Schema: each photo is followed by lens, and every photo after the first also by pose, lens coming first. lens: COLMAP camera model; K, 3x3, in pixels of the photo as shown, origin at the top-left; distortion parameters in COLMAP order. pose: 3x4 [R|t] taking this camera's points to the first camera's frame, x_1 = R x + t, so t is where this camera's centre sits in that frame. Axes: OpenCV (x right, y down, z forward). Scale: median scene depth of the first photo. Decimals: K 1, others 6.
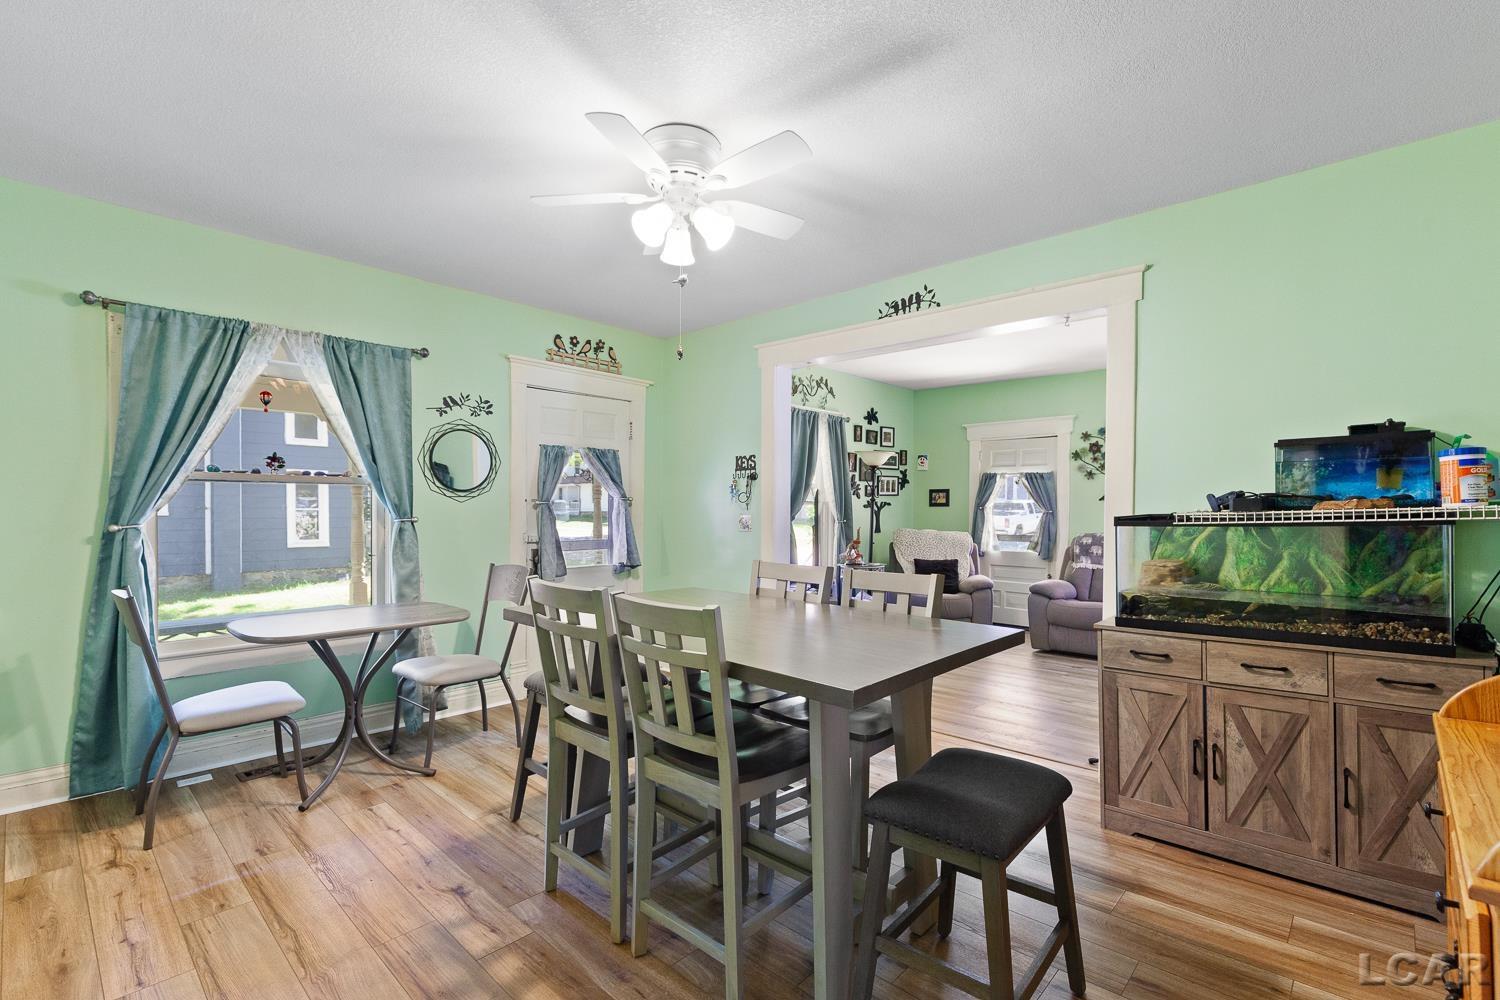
lens RADIAL K [[698.6, 0, 763.5], [0, 698.6, 503.3], [0, 0, 1]] dist [0.007899, -0.002586]
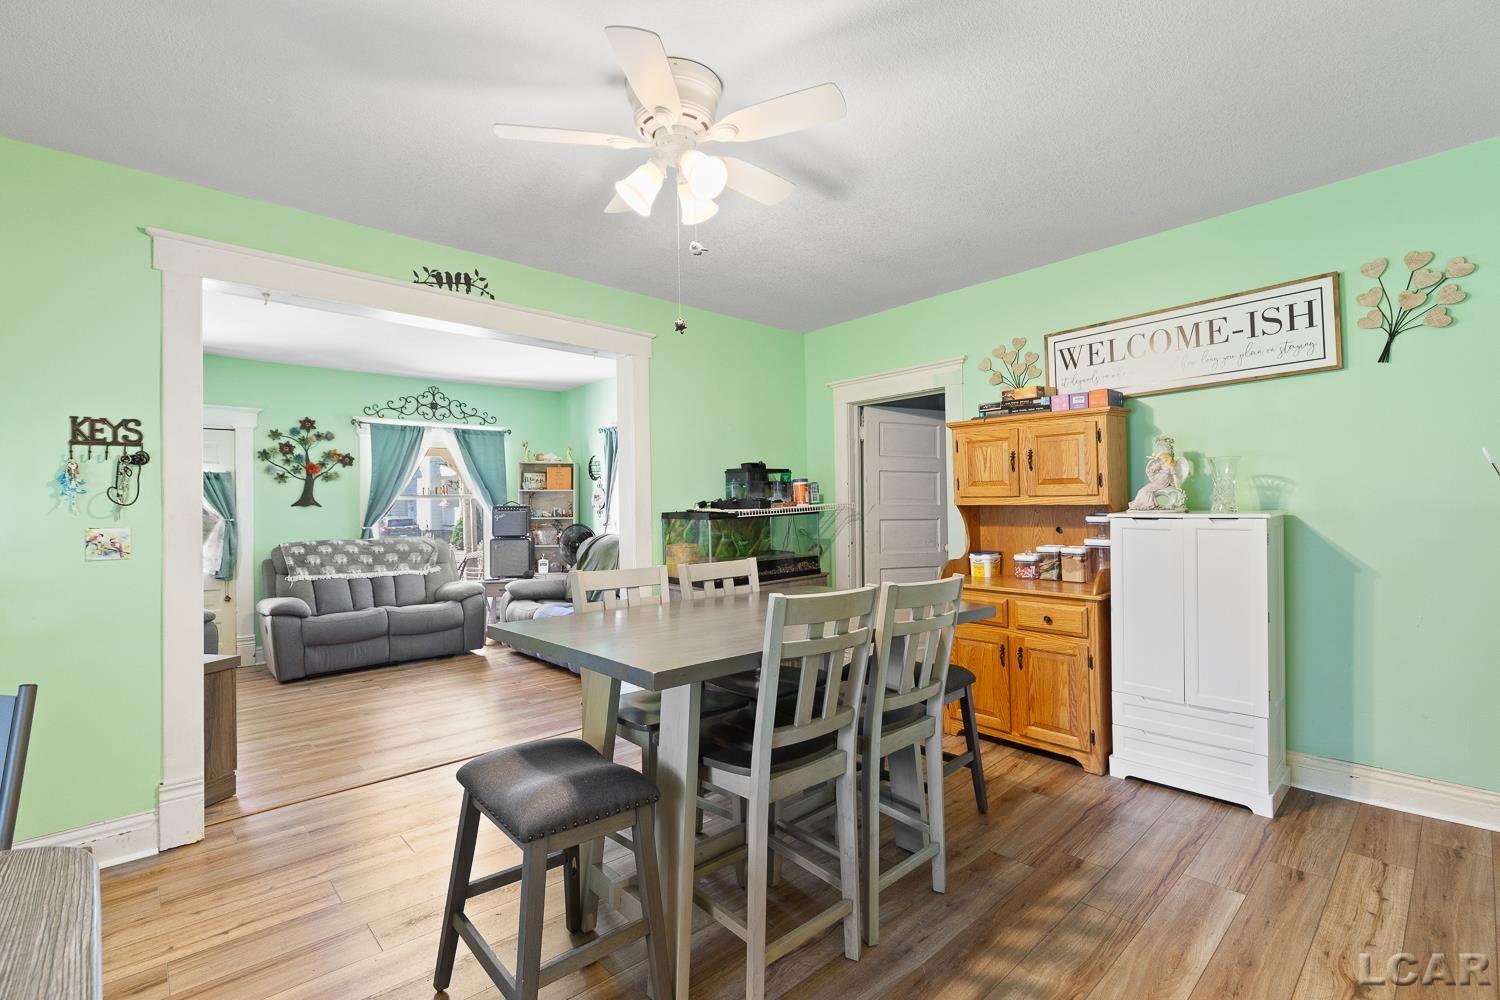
lens RADIAL K [[698.6, 0, 754.2], [0, 698.6, 515.8], [0, 0, 1]] dist [0.007899, -0.002586]
pose [[0.097525, -0.007940, 0.995201, -0.525663], [0.005951, 0.999955, 0.007395, 0.006696], [-0.995215, 0.005201, 0.097568, 0.439139]]
